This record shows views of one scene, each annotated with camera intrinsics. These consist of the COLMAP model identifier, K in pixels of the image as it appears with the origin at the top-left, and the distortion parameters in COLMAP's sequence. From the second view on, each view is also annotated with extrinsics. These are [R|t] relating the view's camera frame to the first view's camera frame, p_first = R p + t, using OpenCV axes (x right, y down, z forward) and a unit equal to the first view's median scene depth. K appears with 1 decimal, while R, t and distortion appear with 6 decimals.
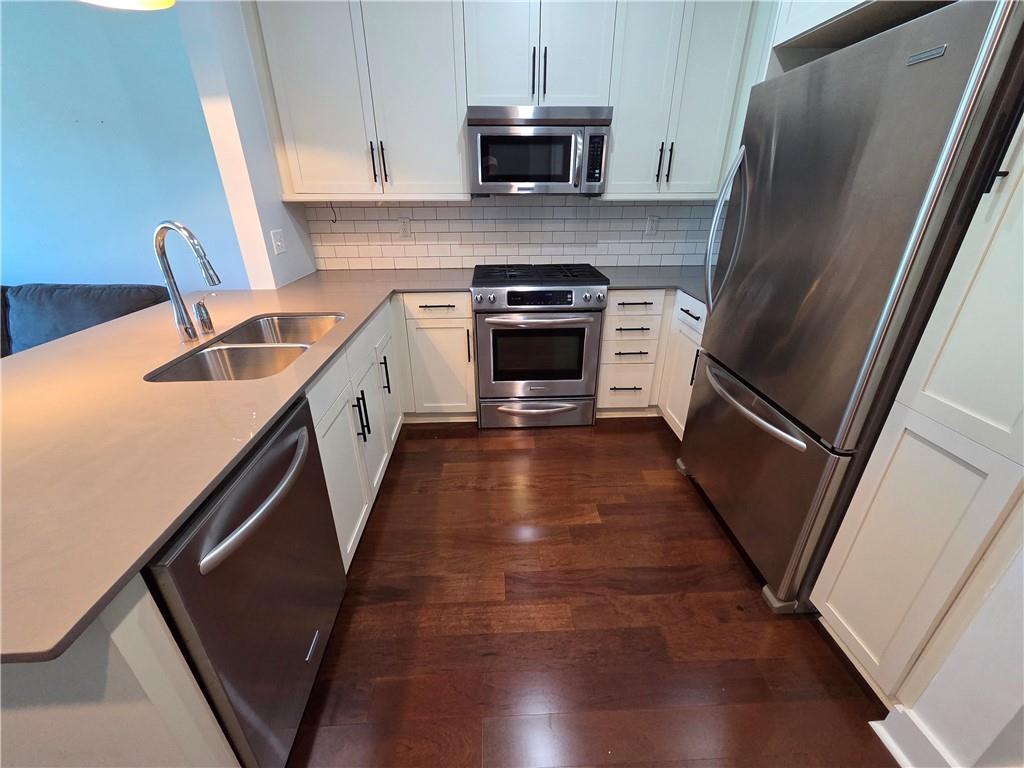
lens RADIAL K [[418.9, 0, 510.6], [0, 418.9, 381.1], [0, 0, 1]] dist [0.001390, 0.000247]
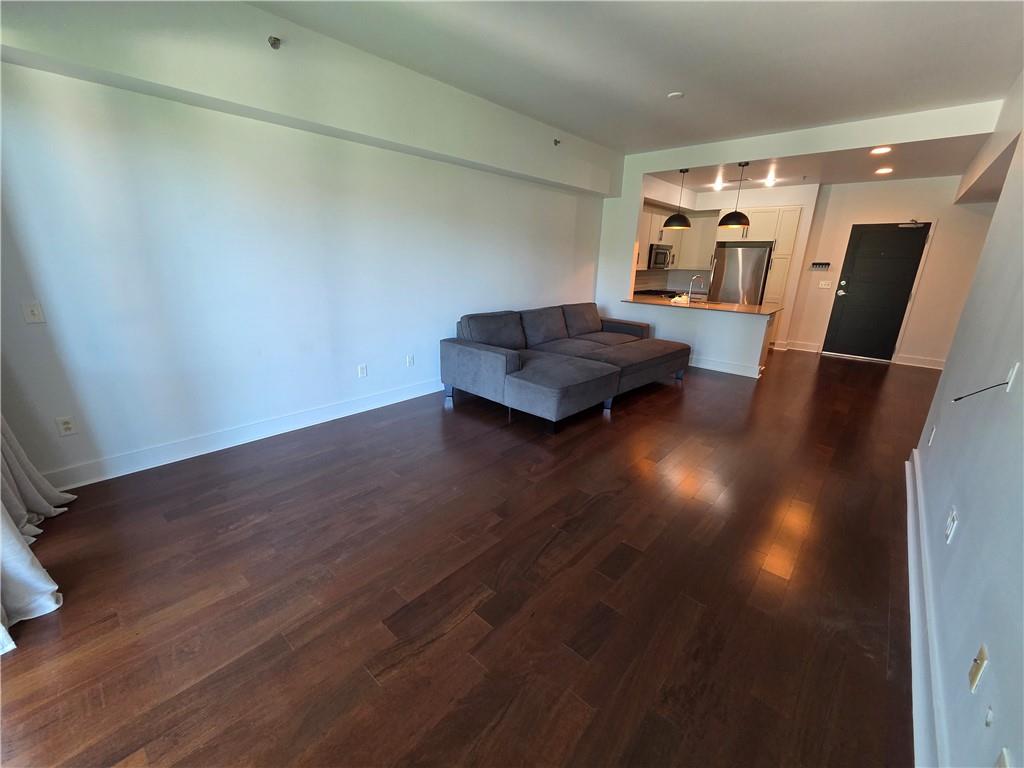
lens RADIAL K [[418.9, 0, 510.6], [0, 418.9, 381.1], [0, 0, 1]] dist [0.001390, 0.000247]
pose [[0.693203, -0.193732, 0.694218, -3.282406], [0.280443, 0.959793, -0.012188, 0.123858], [-0.663944, 0.203137, 0.719662, -0.427385]]
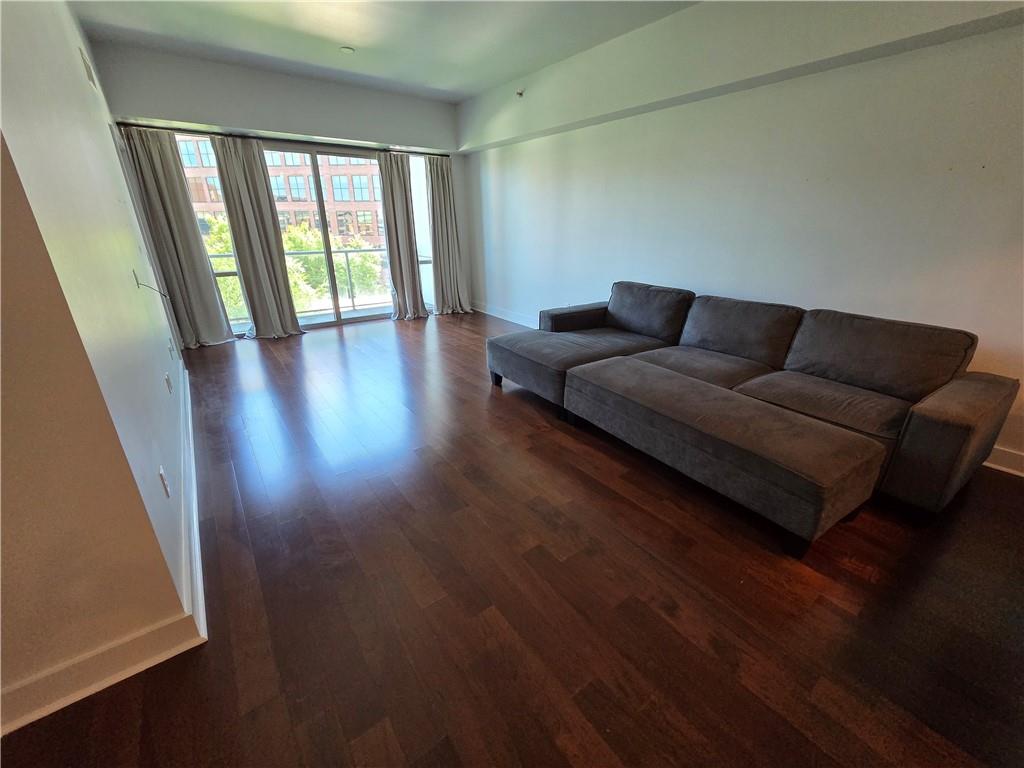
lens RADIAL K [[418.9, 0, 510.6], [0, 418.9, 381.1], [0, 0, 1]] dist [0.001390, 0.000247]
pose [[0.555587, 0.296035, -0.776972, -0.706863], [-0.344605, 0.932416, 0.108845, 0.140836], [0.756684, 0.207276, 0.620054, -0.379655]]
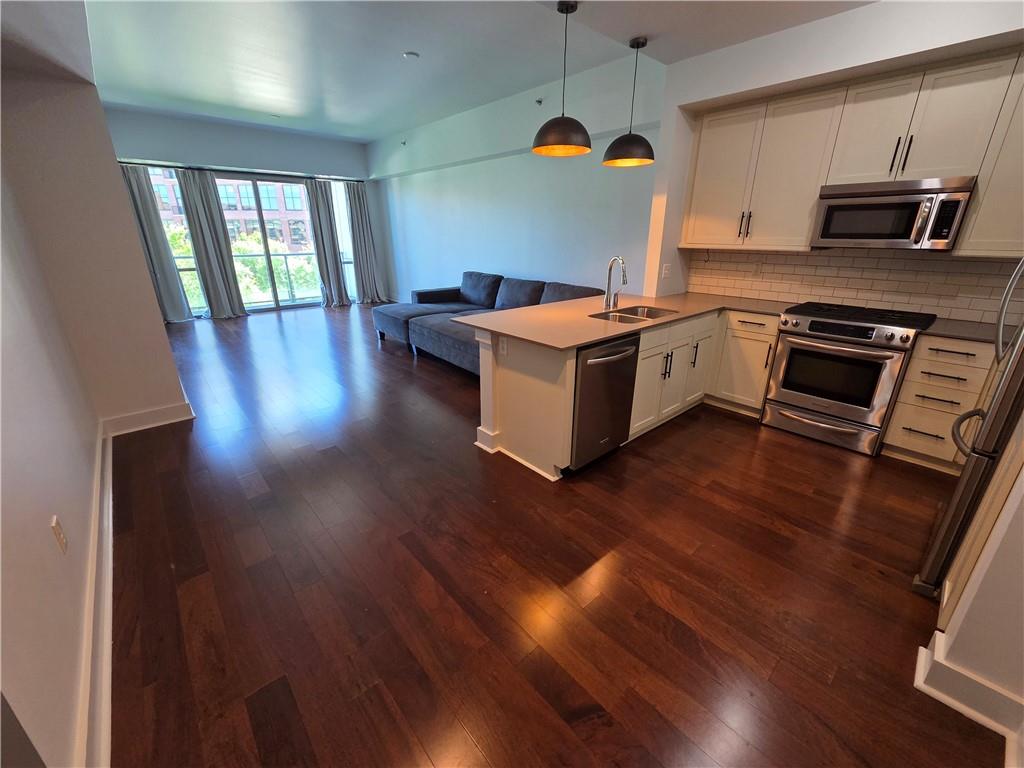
lens RADIAL K [[418.9, 0, 510.6], [0, 418.9, 381.1], [0, 0, 1]] dist [0.001390, 0.000247]
pose [[0.626306, 0.265099, -0.733119, 0.403696], [-0.326862, 0.943051, 0.061773, 0.185272], [0.707744, 0.200940, 0.677290, -0.492271]]
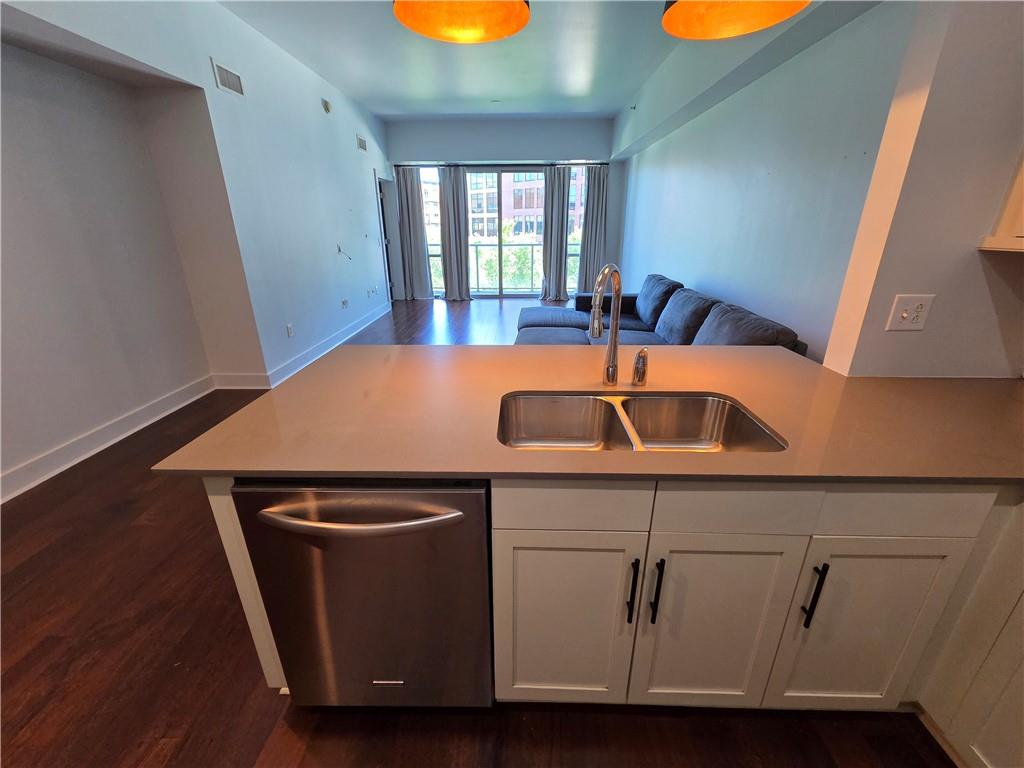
lens RADIAL K [[413.7, 0, 512.0], [0, 413.7, 384.0], [0, 0, 1]] dist [0.000490, 0.000065]
pose [[-0.071011, 0.360971, -0.929869, 0.086003], [-0.410624, 0.838989, 0.357050, -0.221488], [0.909035, 0.407181, 0.088646, 0.459047]]
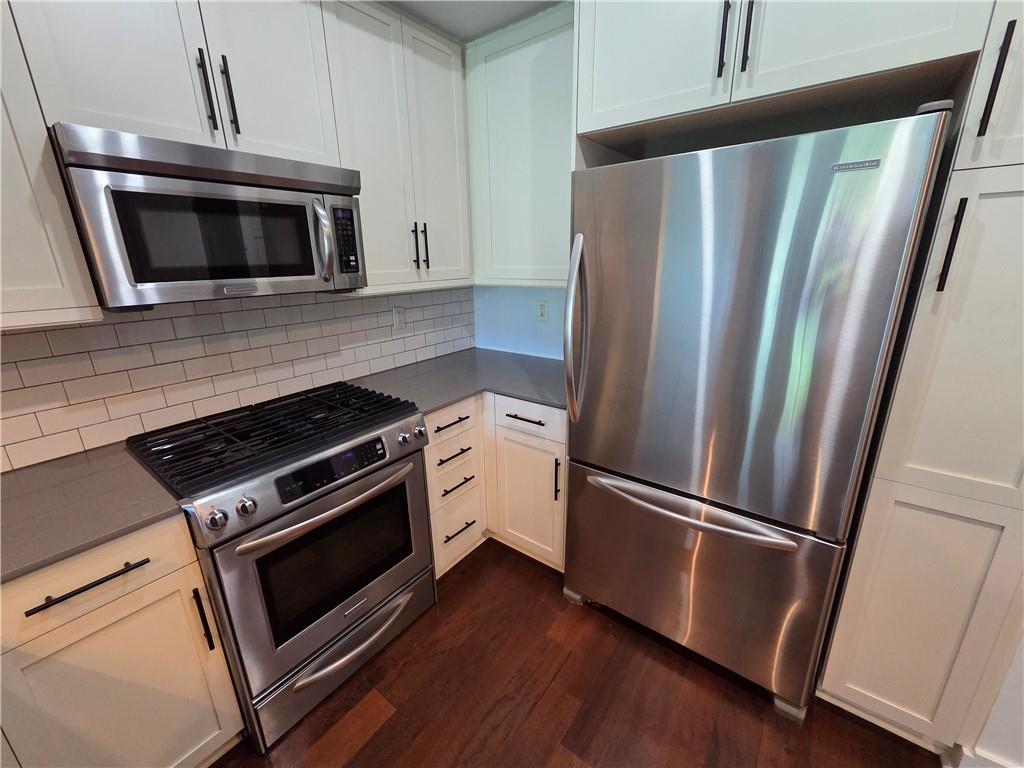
lens RADIAL K [[418.9, 0, 510.6], [0, 418.9, 381.1], [0, 0, 1]] dist [0.001390, 0.000247]
pose [[0.641060, -0.230698, 0.731998, -0.168233], [0.336129, 0.941813, 0.002452, -0.228581], [-0.689971, 0.244474, 0.681302, 0.410141]]
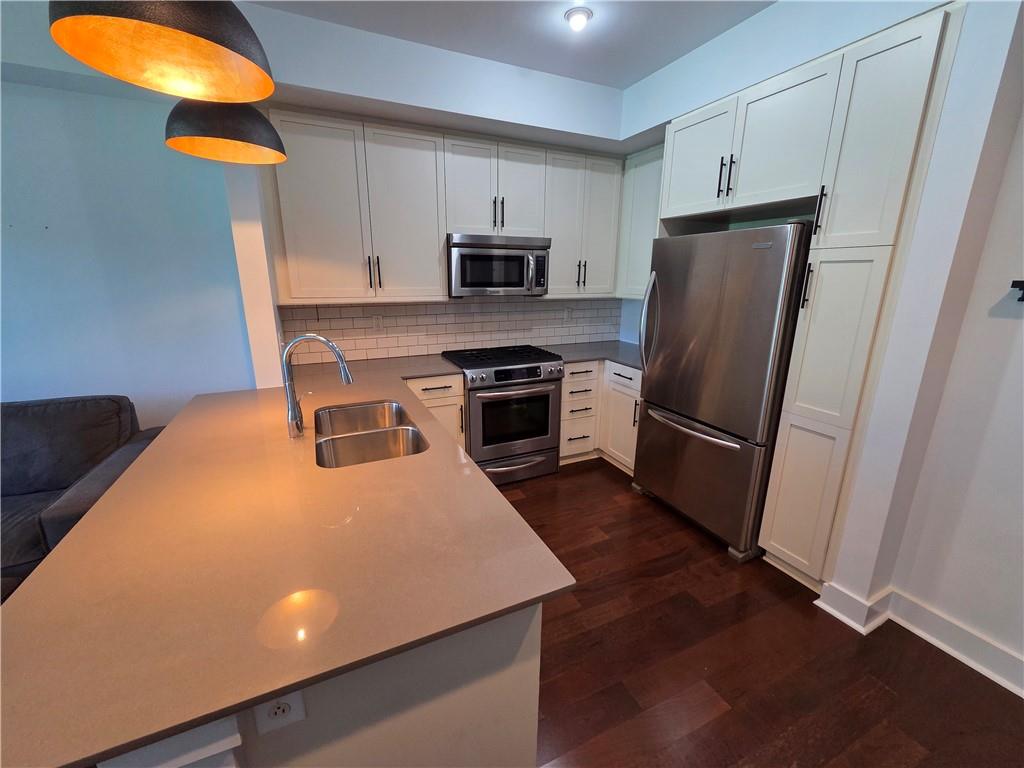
lens RADIAL K [[418.9, 0, 510.6], [0, 418.9, 381.1], [0, 0, 1]] dist [0.001390, 0.000247]
pose [[0.926070, -0.087573, 0.367050, -0.413546], [0.150422, 0.977746, -0.146239, 0.004564], [-0.346075, 0.190640, 0.918634, -0.150118]]
